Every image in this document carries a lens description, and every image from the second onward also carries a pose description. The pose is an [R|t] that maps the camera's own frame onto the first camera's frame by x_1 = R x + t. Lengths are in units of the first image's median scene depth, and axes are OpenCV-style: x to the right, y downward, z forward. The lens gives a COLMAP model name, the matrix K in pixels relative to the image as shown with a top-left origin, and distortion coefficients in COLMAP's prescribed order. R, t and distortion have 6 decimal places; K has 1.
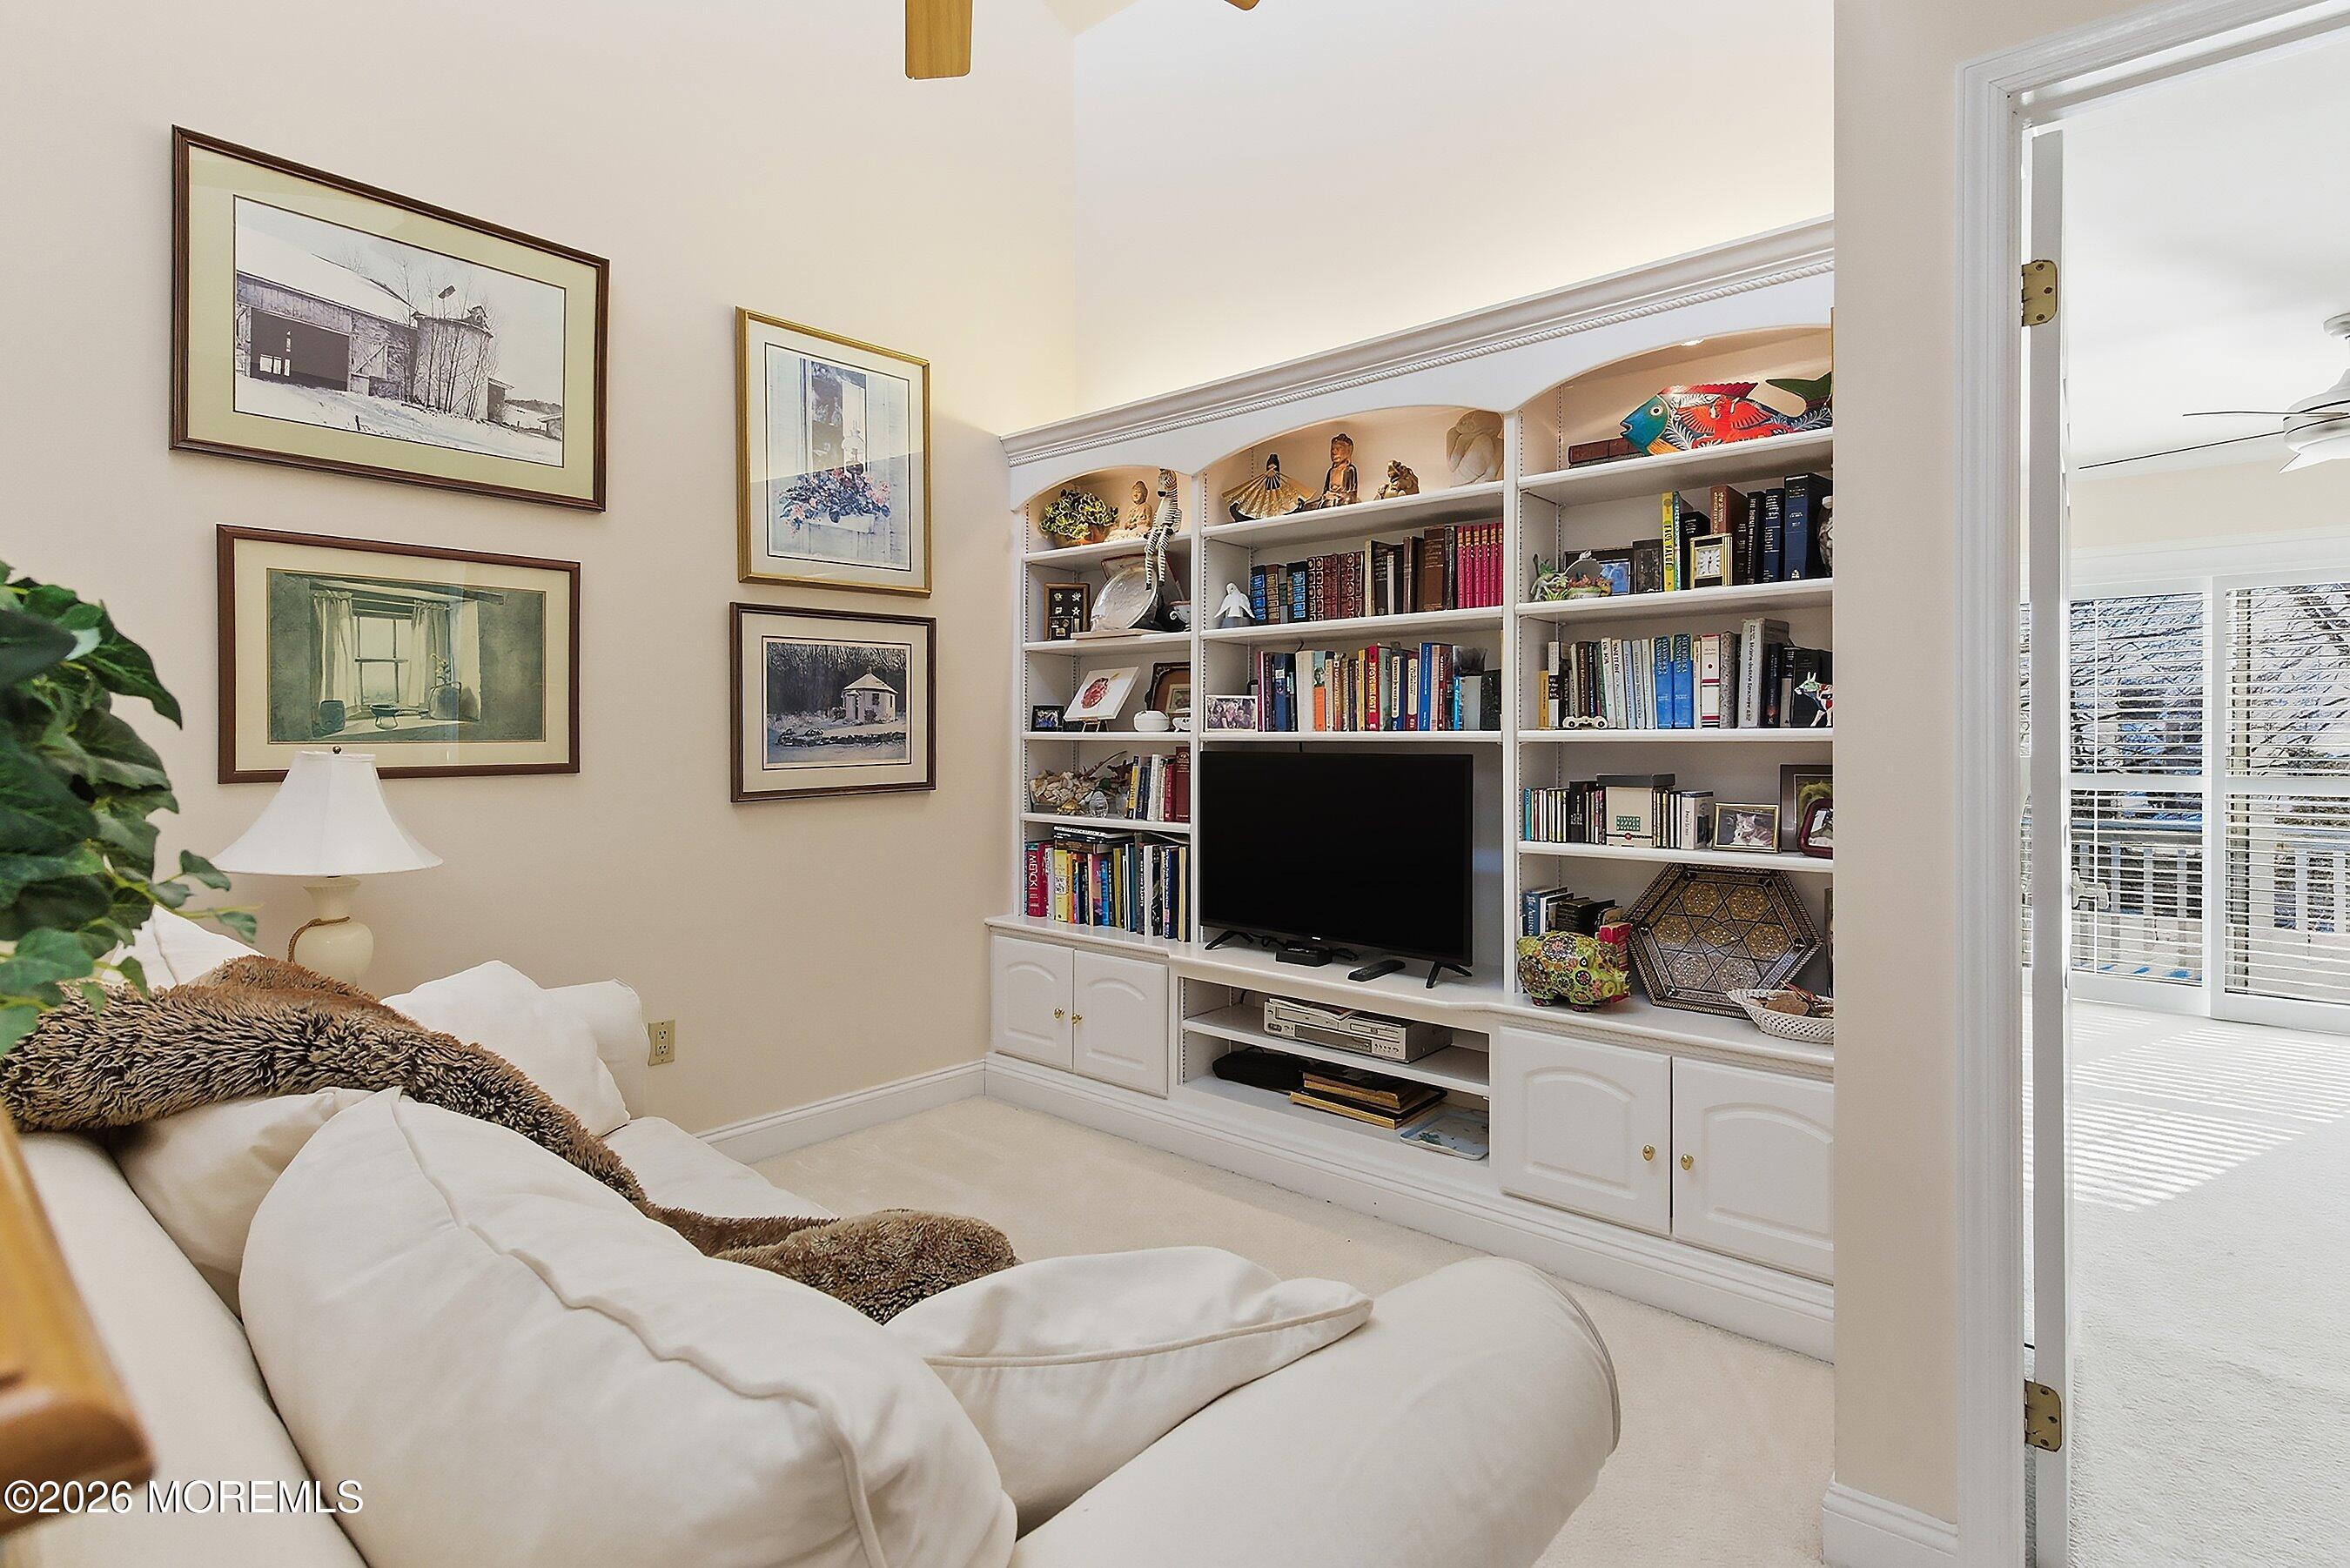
lens RADIAL K [[1155.7, 0, 1179.5], [0, 1155.7, 730.6], [0, 0, 1]] dist [-0.001318, -0.000208]
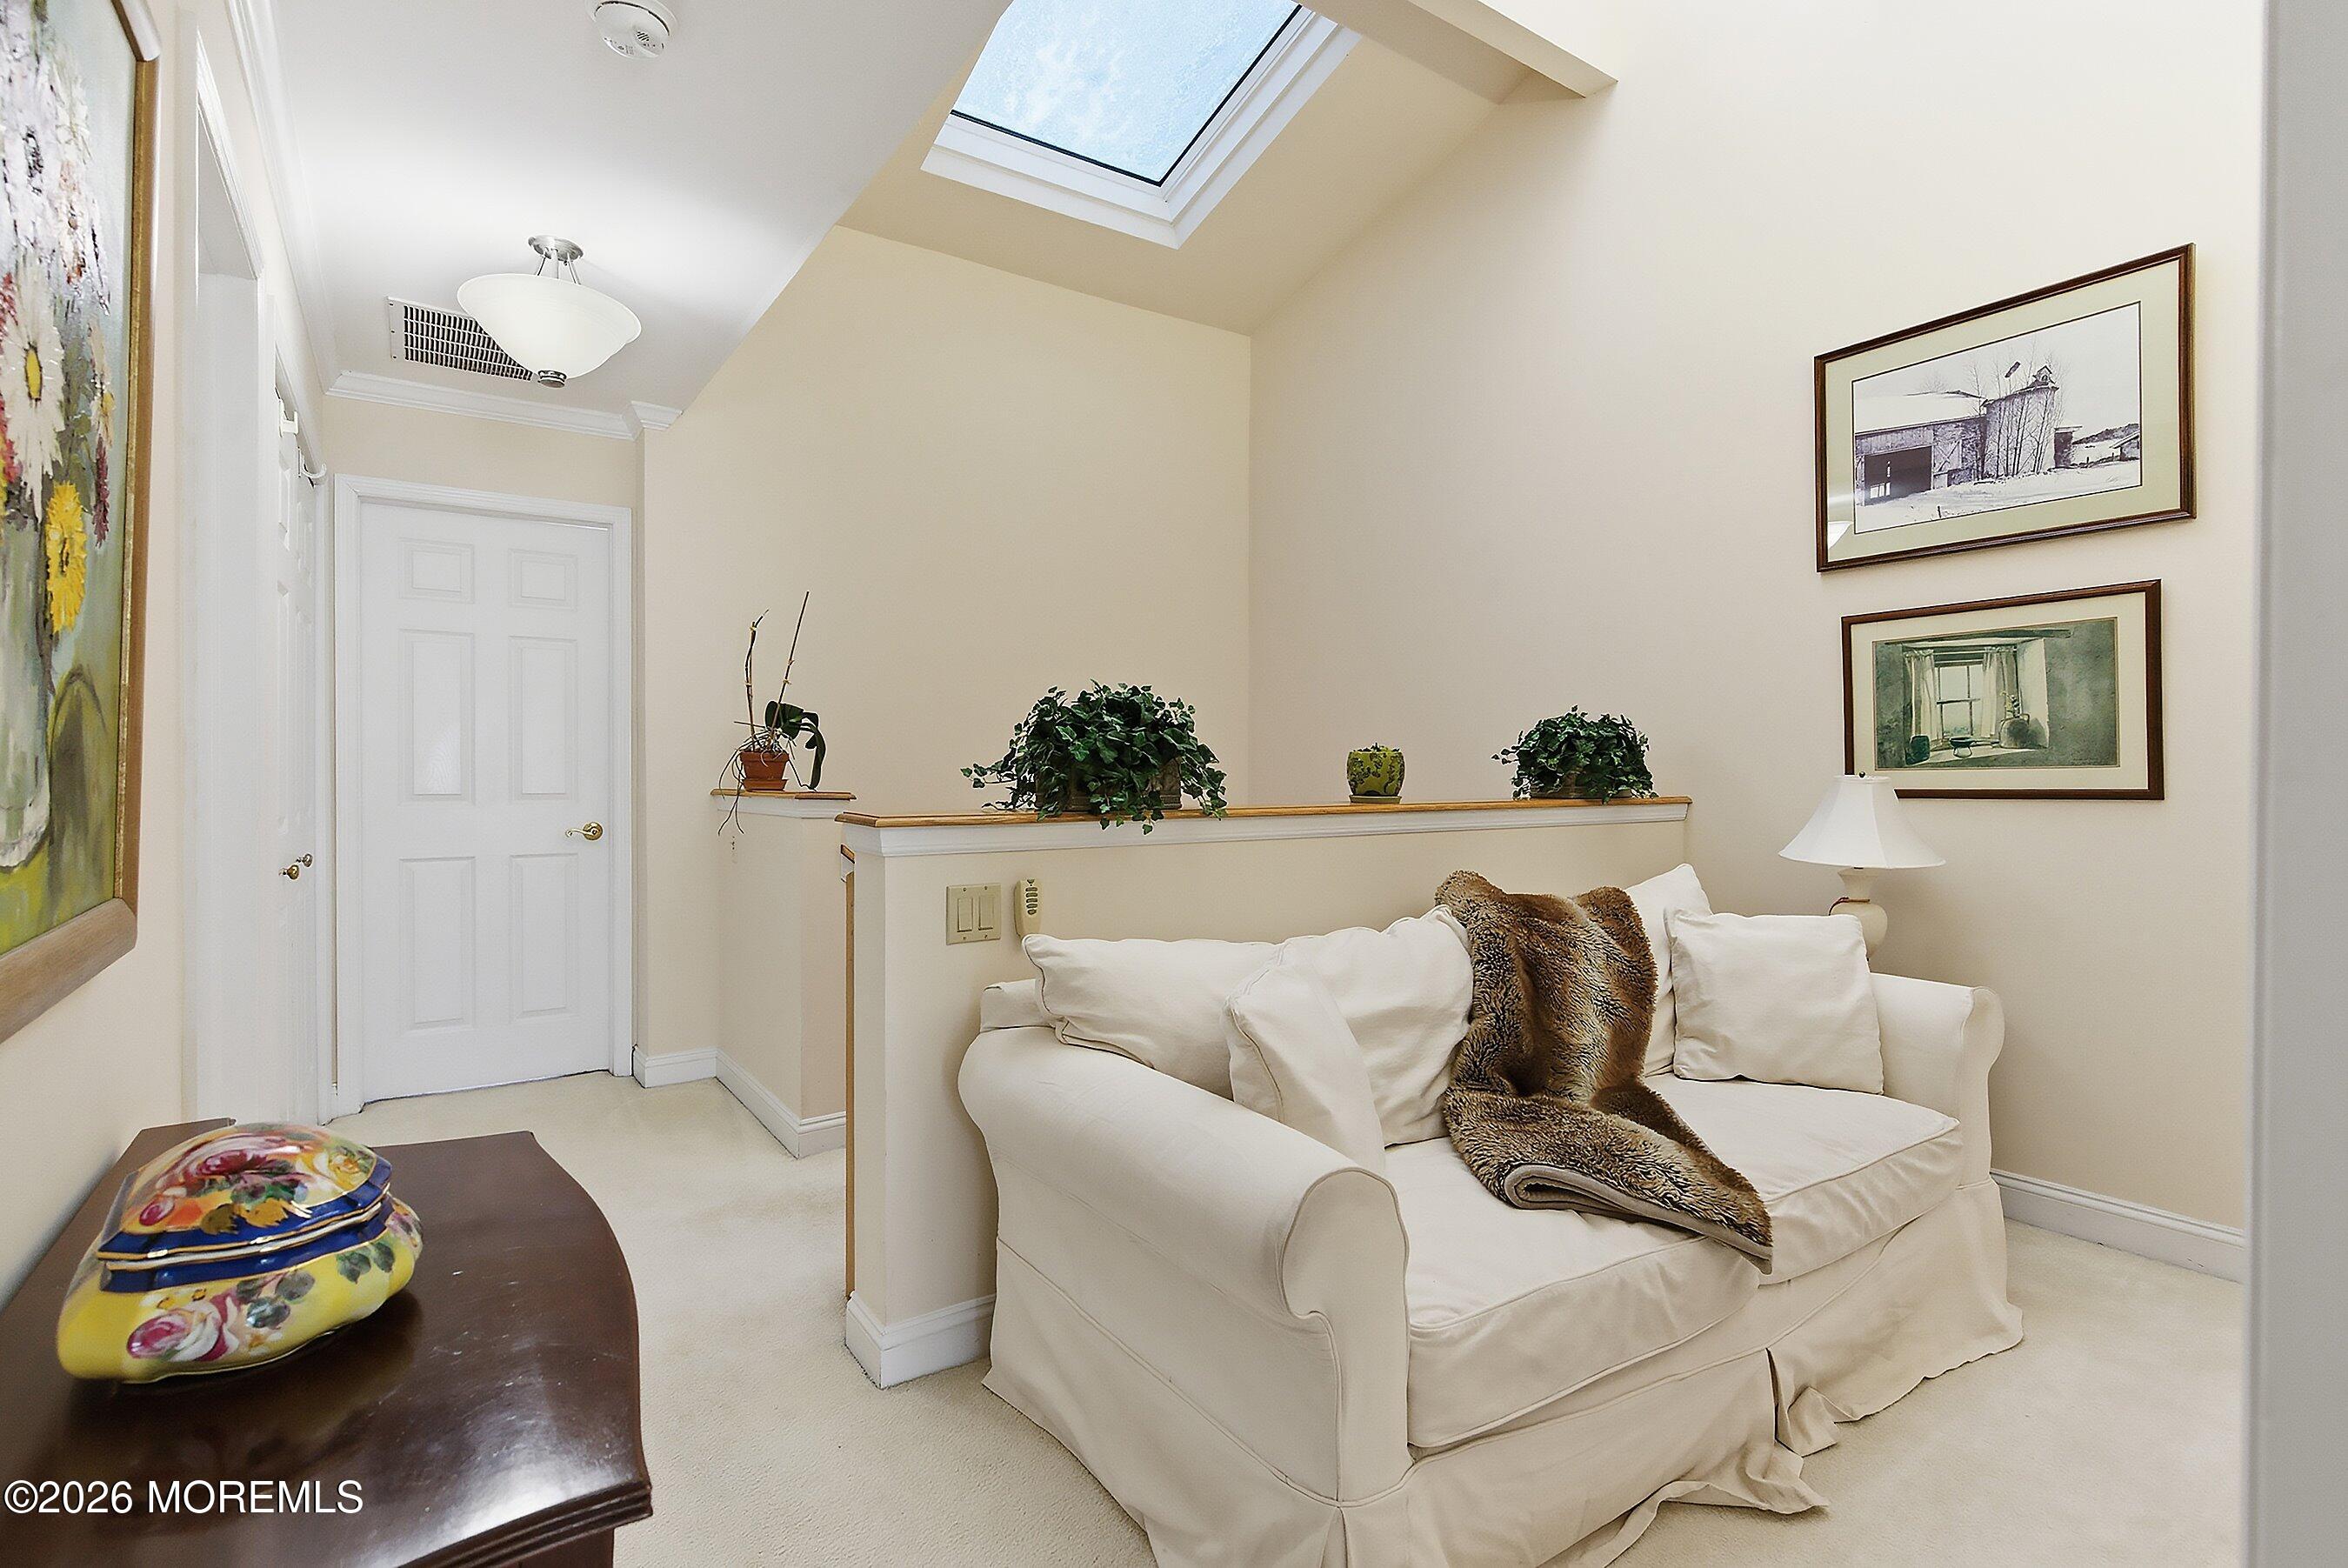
lens RADIAL K [[1098.3, 0, 1172.5], [0, 1098.3, 801.3], [0, 0, 1]] dist [-0.004544, 0.000426]
pose [[-0.267192, 0.021543, -0.963403, 0.606281], [0.007305, 0.999767, 0.020331, 0.014304], [0.963616, -0.001606, -0.267287, 0.479017]]
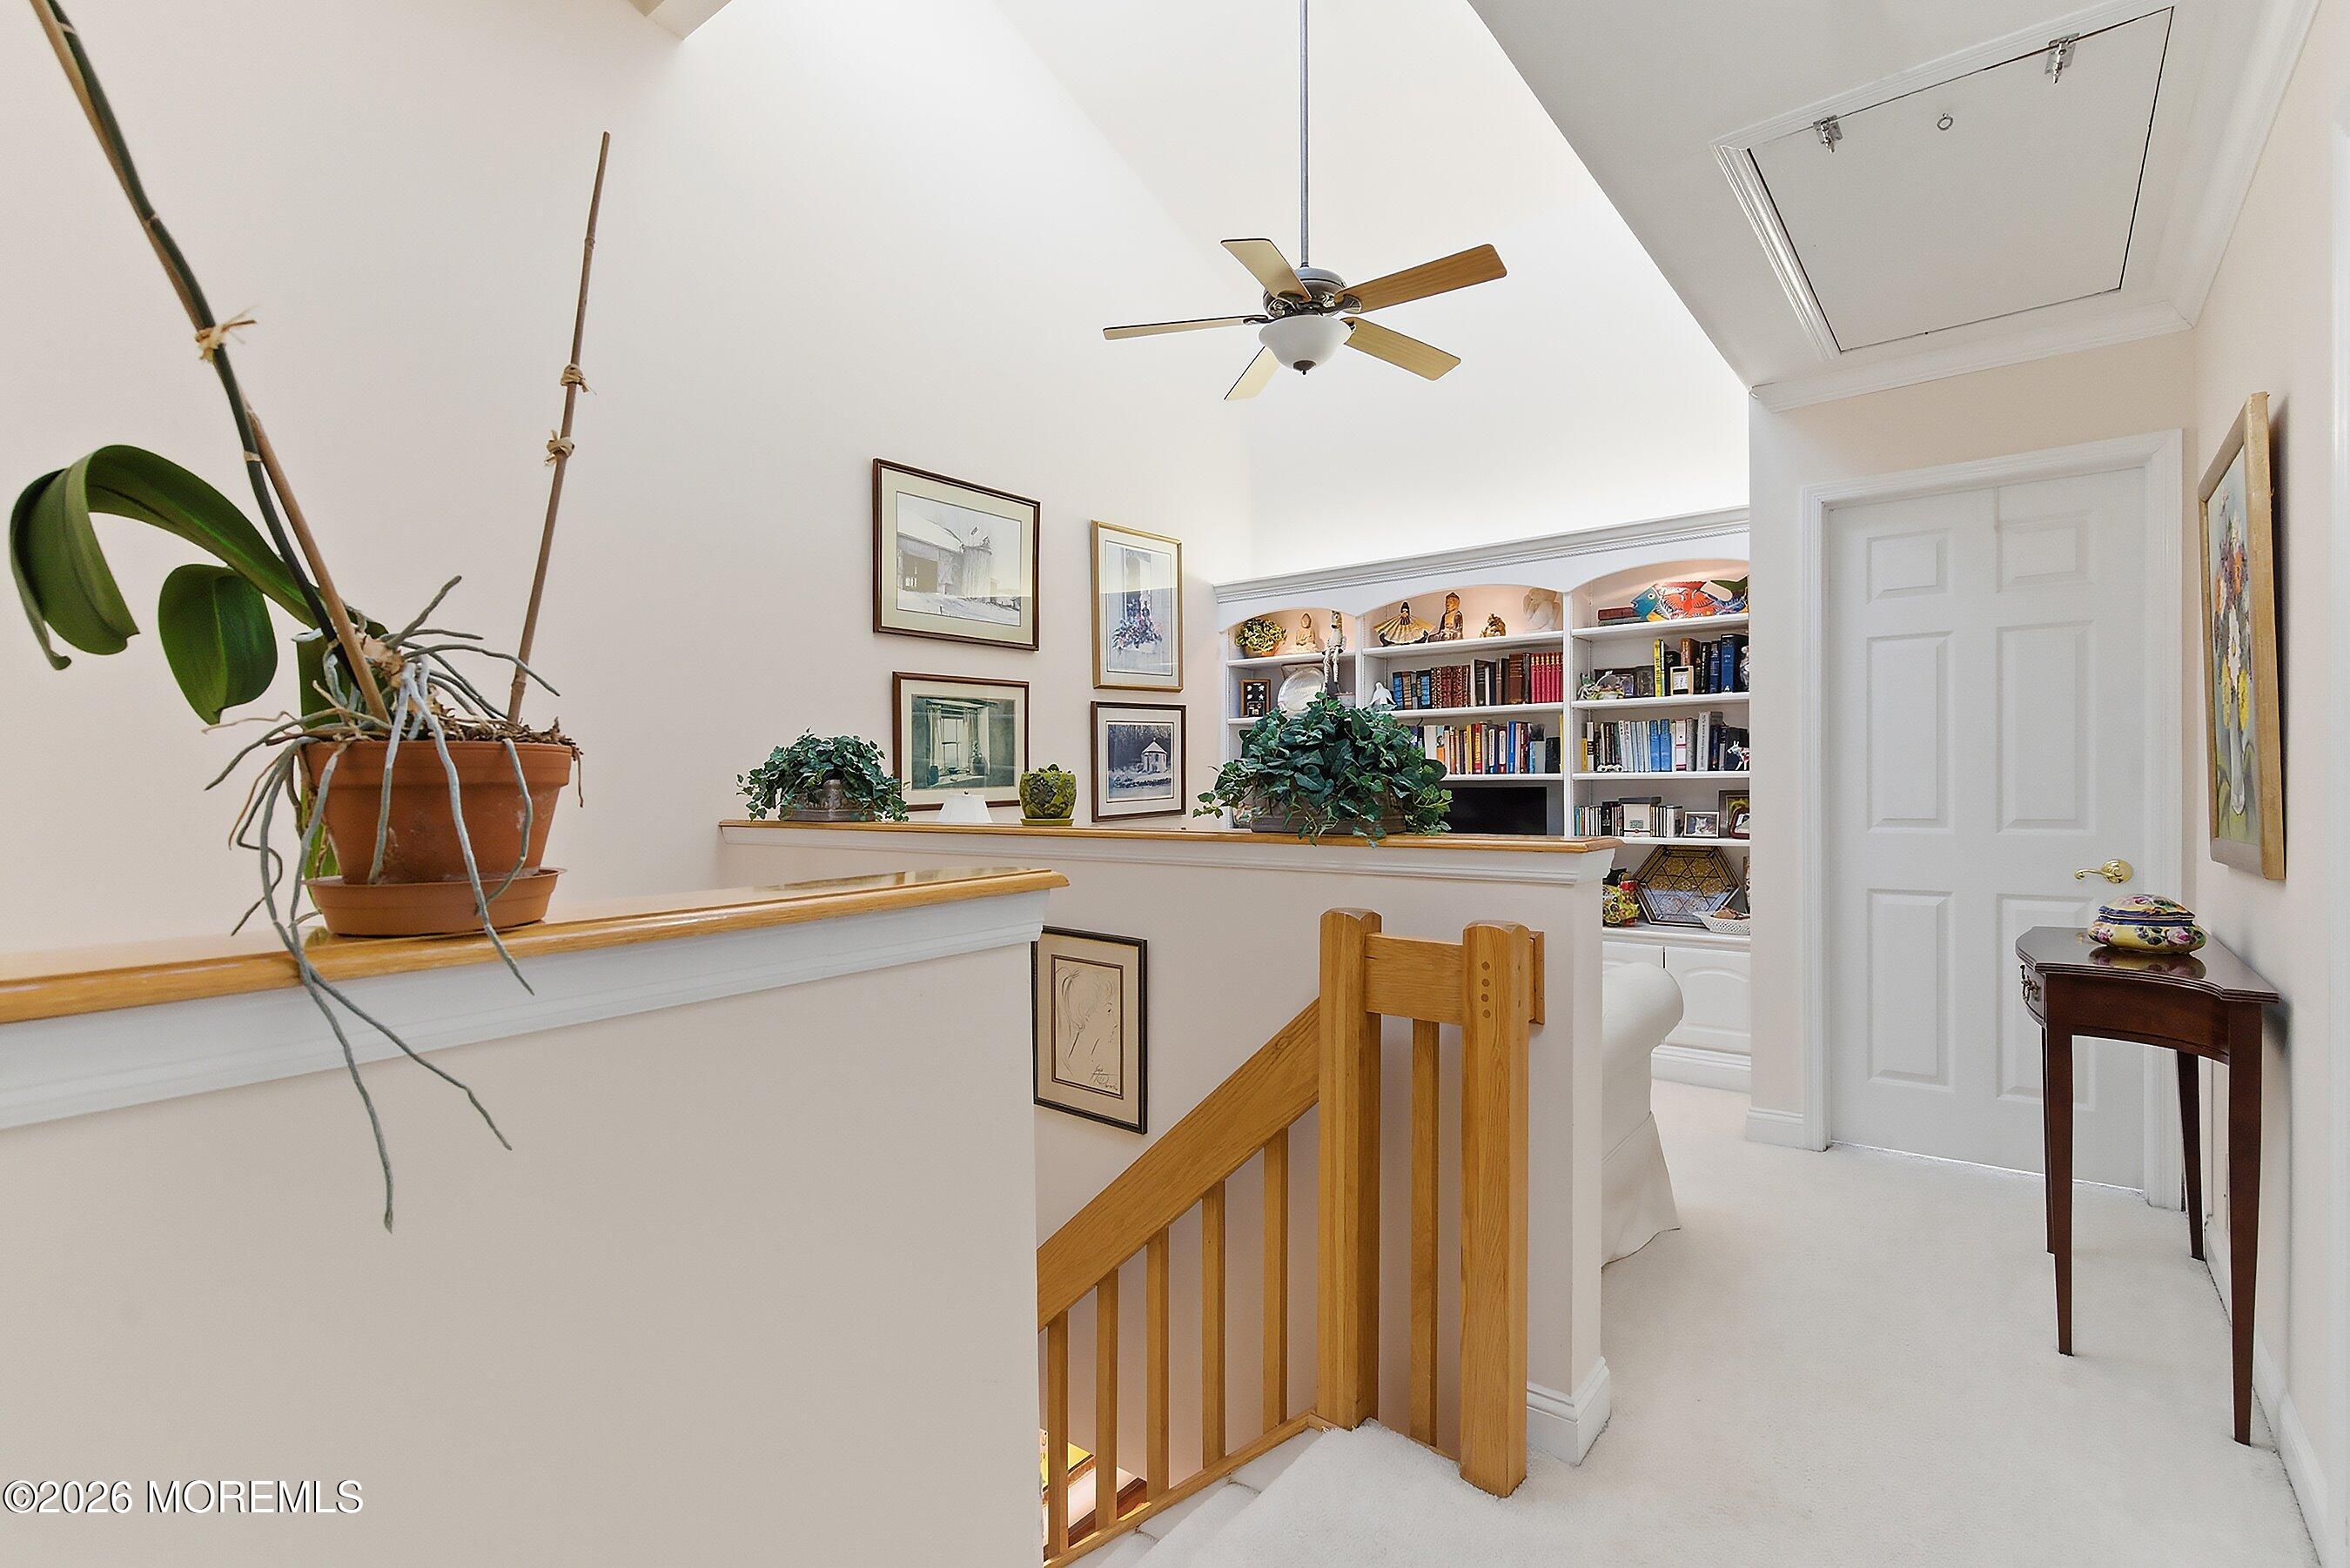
lens RADIAL K [[1090.8, 0, 1182.1], [0, 1090.8, 790.7], [0, 0, 1]] dist [0.000428, -0.000334]
pose [[0.998635, -0.013903, 0.050353, -0.396730], [0.012834, 0.999686, 0.021502, -0.017631], [-0.050636, -0.020826, 0.998500, -0.651153]]
